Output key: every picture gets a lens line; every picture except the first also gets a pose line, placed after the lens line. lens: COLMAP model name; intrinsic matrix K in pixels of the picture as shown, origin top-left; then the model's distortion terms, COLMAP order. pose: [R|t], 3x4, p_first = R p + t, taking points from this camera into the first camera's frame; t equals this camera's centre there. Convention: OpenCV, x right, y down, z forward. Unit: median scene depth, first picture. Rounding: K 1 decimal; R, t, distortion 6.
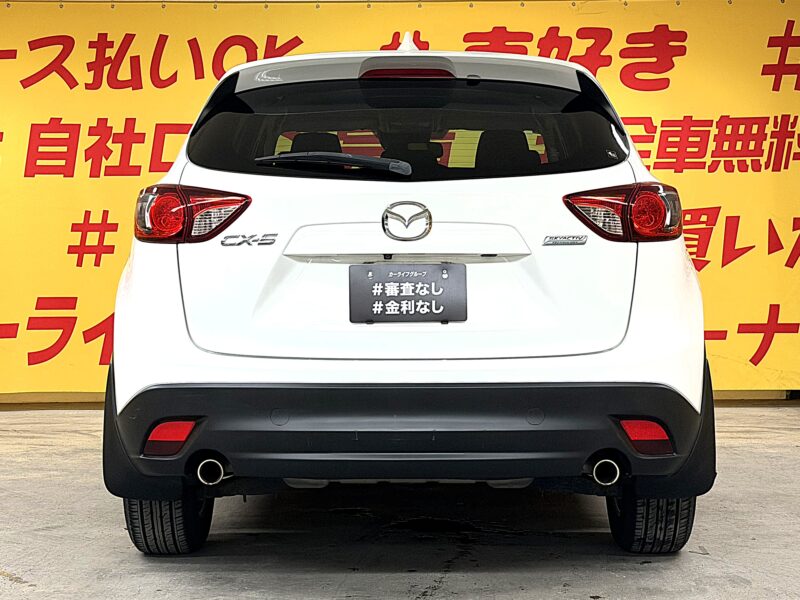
lens RADIAL K [[1593.9, 0, 394.0], [0, 1593.9, 302.1], [0, 0, 1]] dist [0.174016, 0.000000]
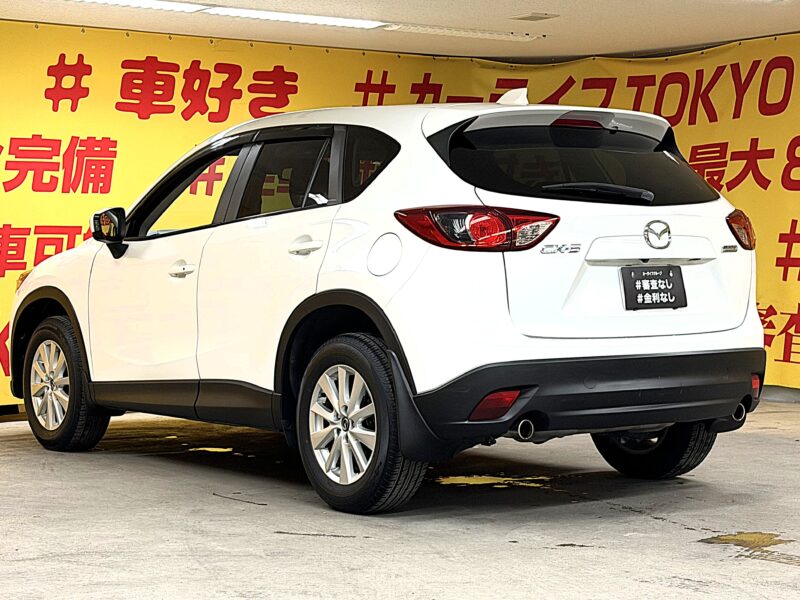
lens RADIAL K [[1687.9, 0, 401.3], [0, 1687.9, 304.0], [0, 0, 1]] dist [0.208482, 0.000000]
pose [[0.798510, -0.021306, 0.601604, -0.929543], [0.028805, 0.999581, -0.002833, 0.005765], [-0.601292, 0.019592, 0.798789, -0.025105]]
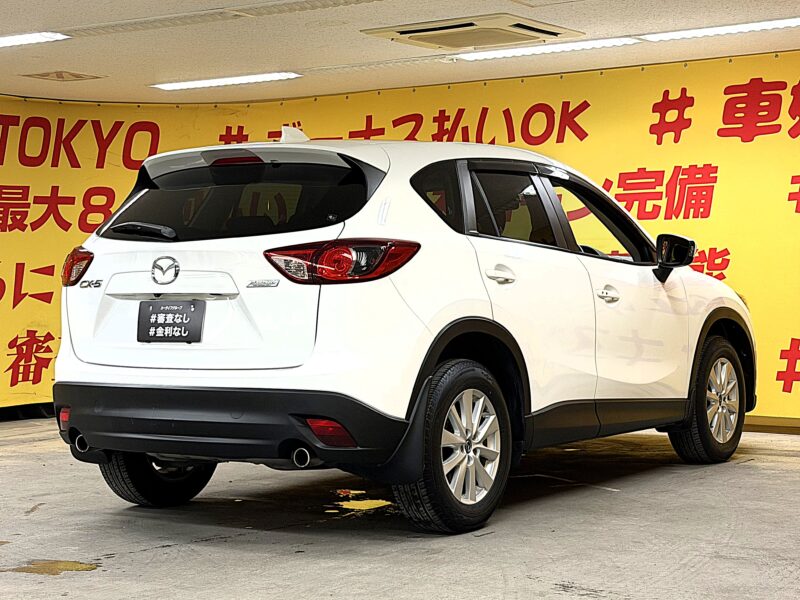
lens RADIAL K [[1593.9, 0, 407.1], [0, 1593.9, 295.8], [0, 0, 1]] dist [0.174016, 0.000000]
pose [[0.845412, -0.000094, -0.534115, 0.840484], [-0.012225, 0.999735, -0.019525, -0.002972], [0.533975, 0.023037, 0.845186, -0.070374]]
